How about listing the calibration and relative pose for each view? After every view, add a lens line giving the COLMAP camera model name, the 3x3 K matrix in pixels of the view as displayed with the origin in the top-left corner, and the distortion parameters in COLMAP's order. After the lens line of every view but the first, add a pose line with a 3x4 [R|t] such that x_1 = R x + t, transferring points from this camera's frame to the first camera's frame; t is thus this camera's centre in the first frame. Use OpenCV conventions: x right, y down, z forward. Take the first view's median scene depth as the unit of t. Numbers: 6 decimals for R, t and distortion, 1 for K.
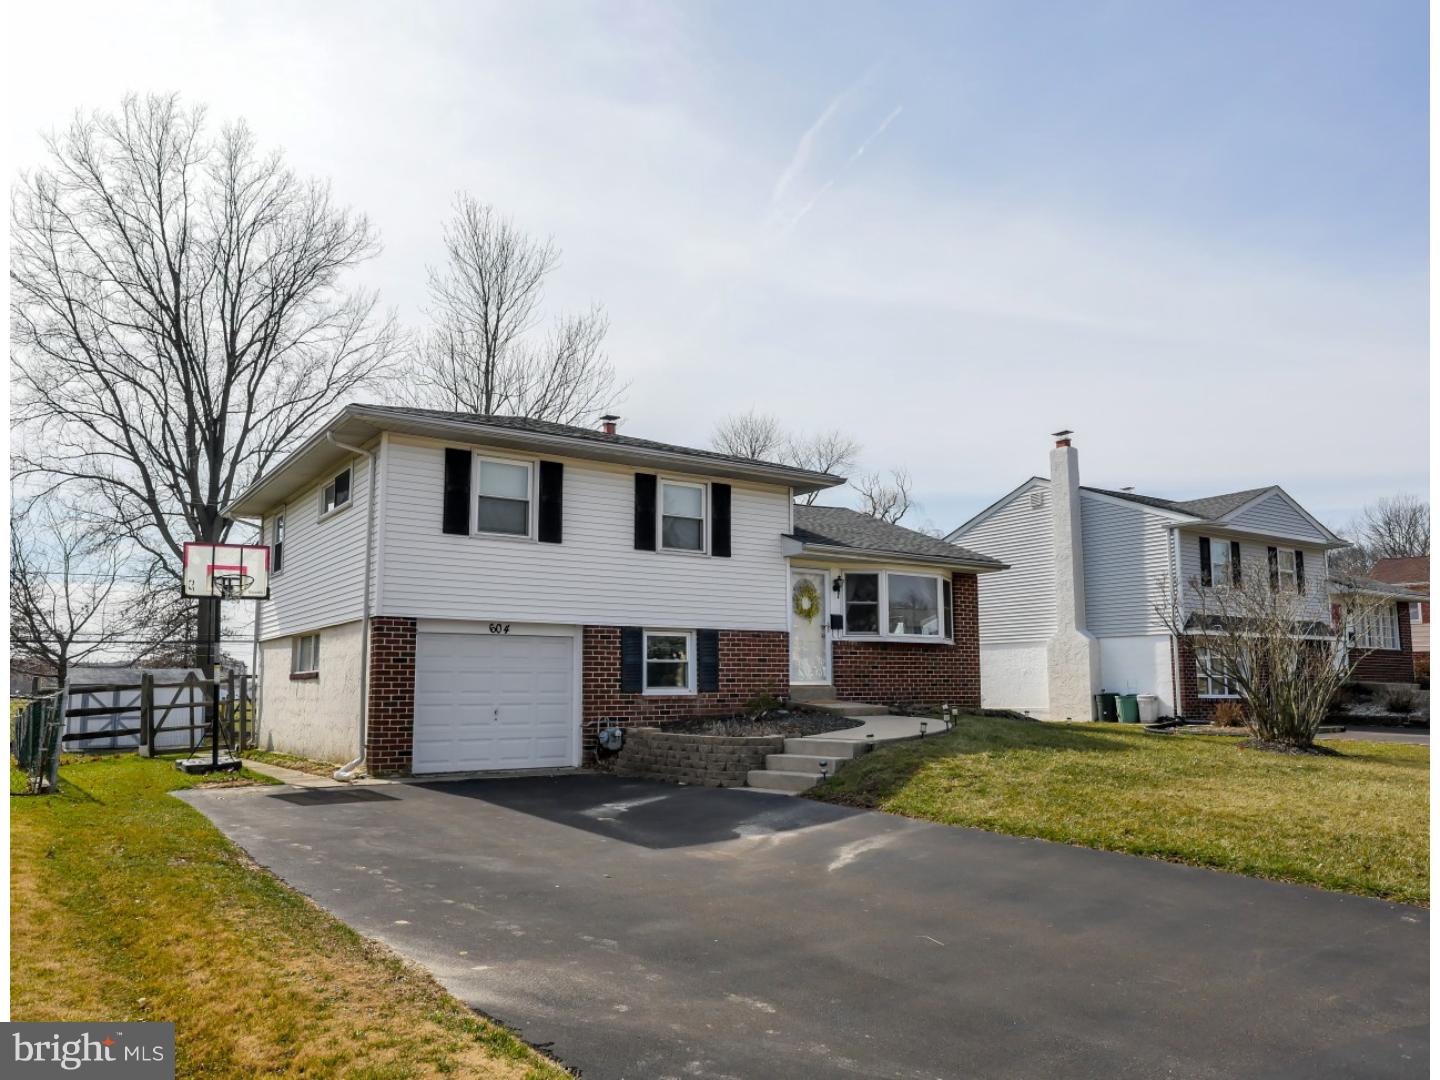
lens RADIAL K [[1064.0, 0, 728.1], [0, 1064.0, 540.7], [0, 0, 1]] dist [0.034659, 0.001218]
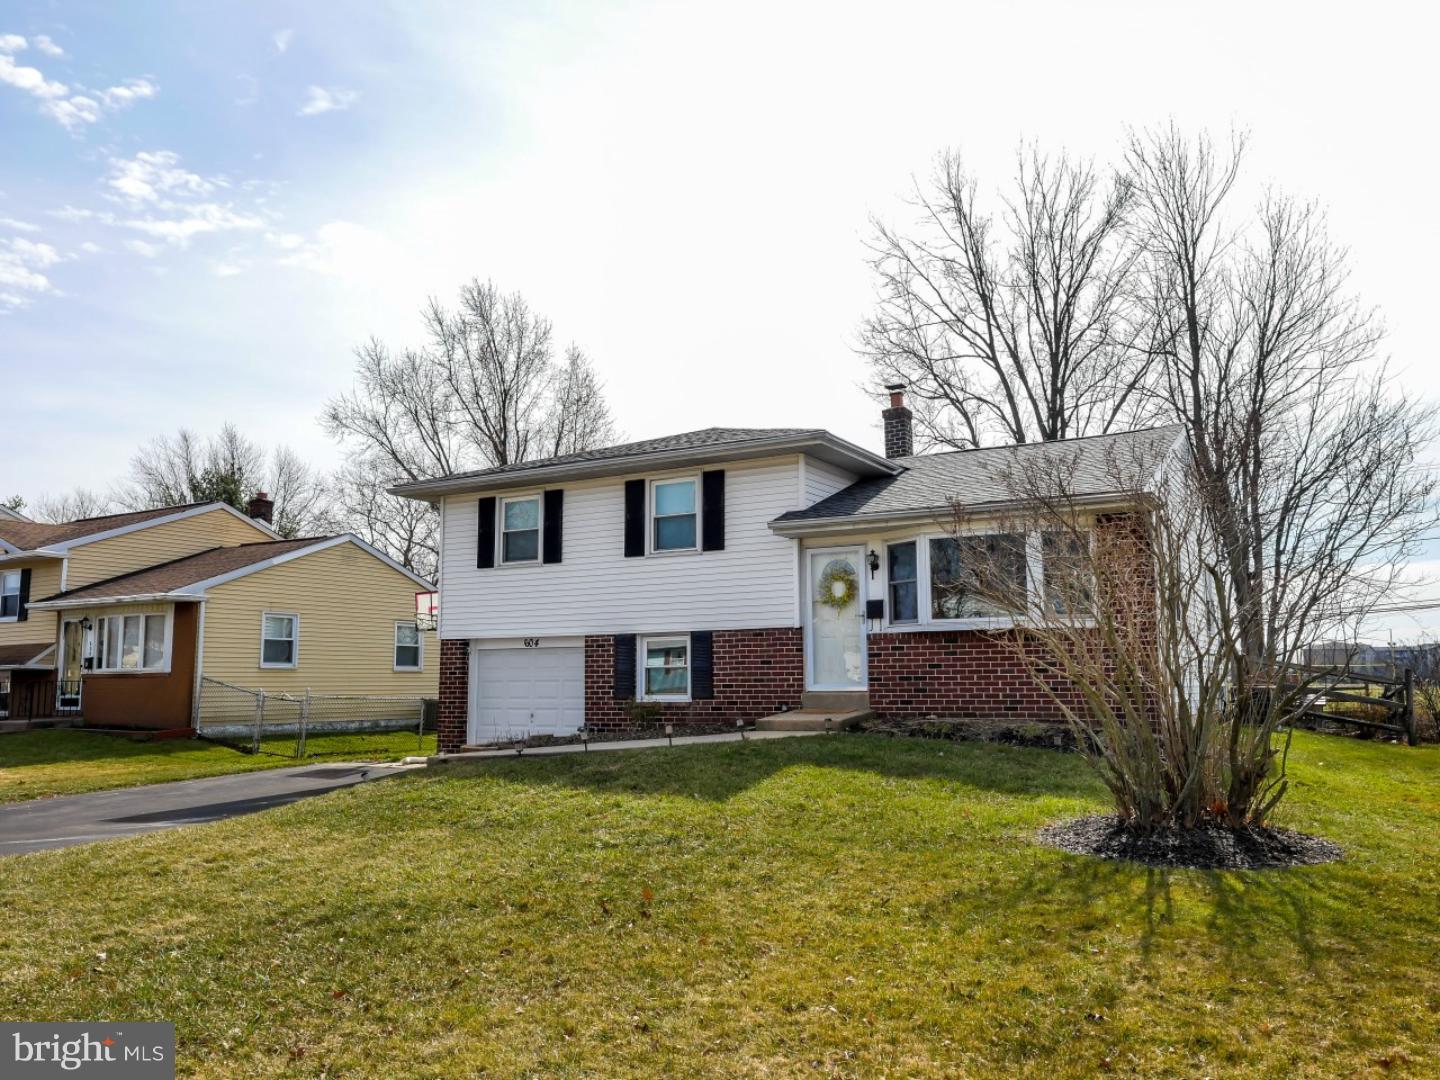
lens RADIAL K [[1064.0, 0, 734.6], [0, 1064.0, 538.7], [0, 0, 1]] dist [0.034659, 0.001218]
pose [[0.445636, -0.123741, -0.886621, 0.845144], [0.129905, 0.988856, -0.072716, 0.076590], [0.885739, -0.082772, 0.456744, 0.623059]]
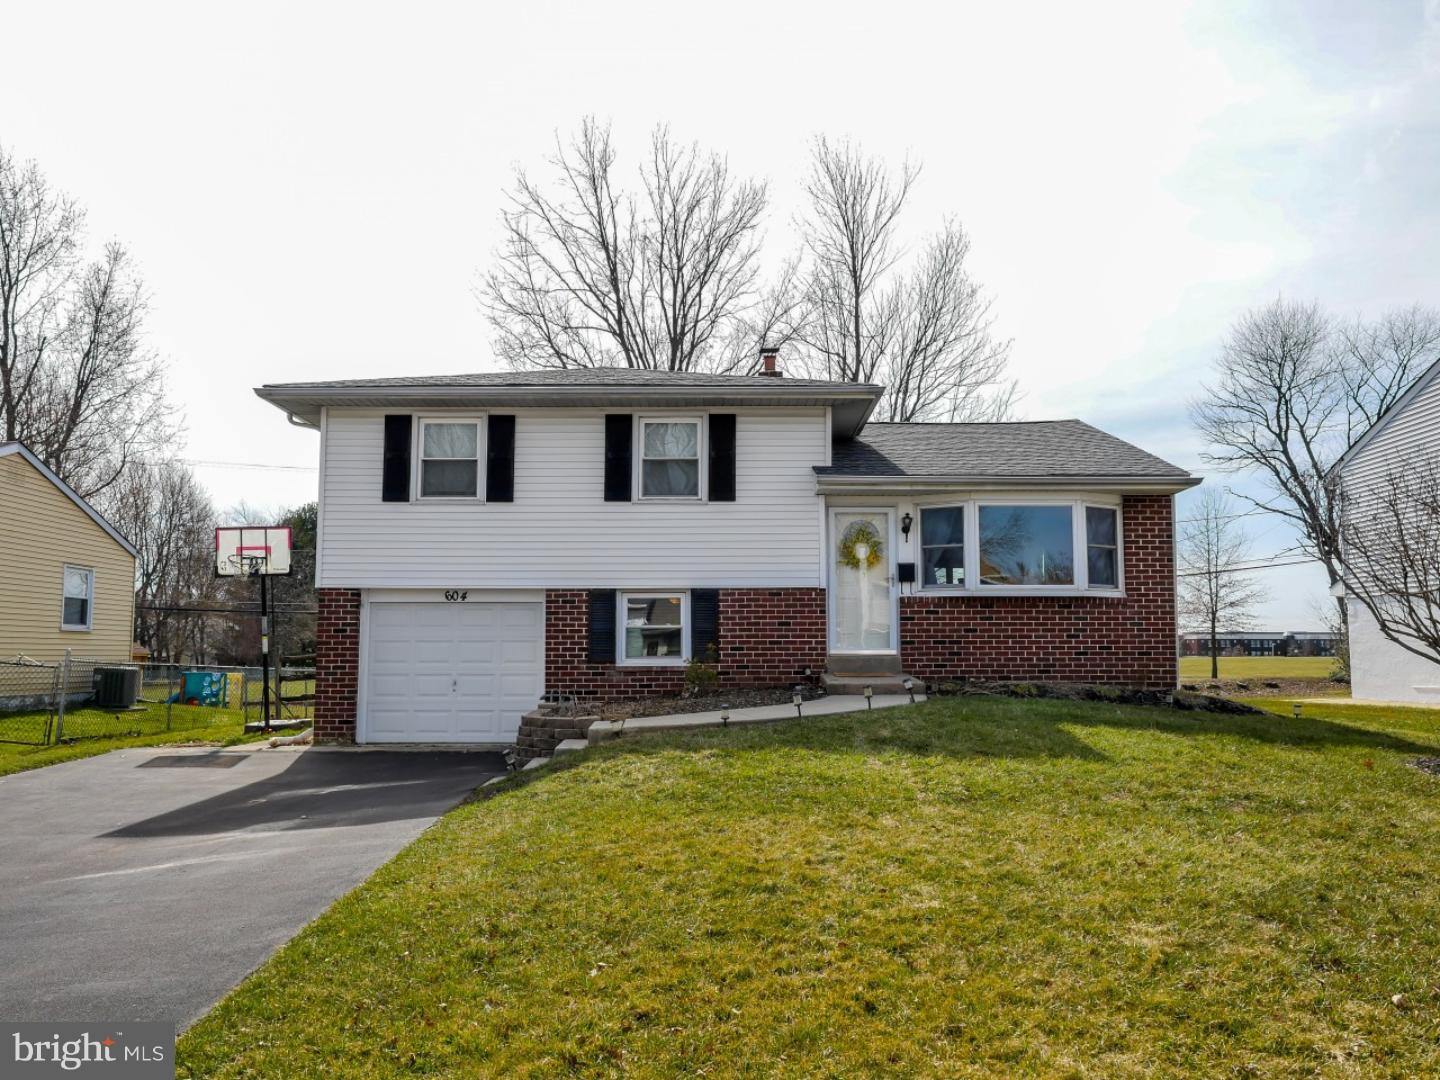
lens RADIAL K [[1064.0, 0, 726.5], [0, 1064.0, 546.1], [0, 0, 1]] dist [0.034659, 0.001218]
pose [[0.819510, -0.059662, -0.569951, 0.489347], [0.078644, 0.996865, 0.008729, 0.044779], [0.567644, -0.051977, 0.821632, 0.325754]]
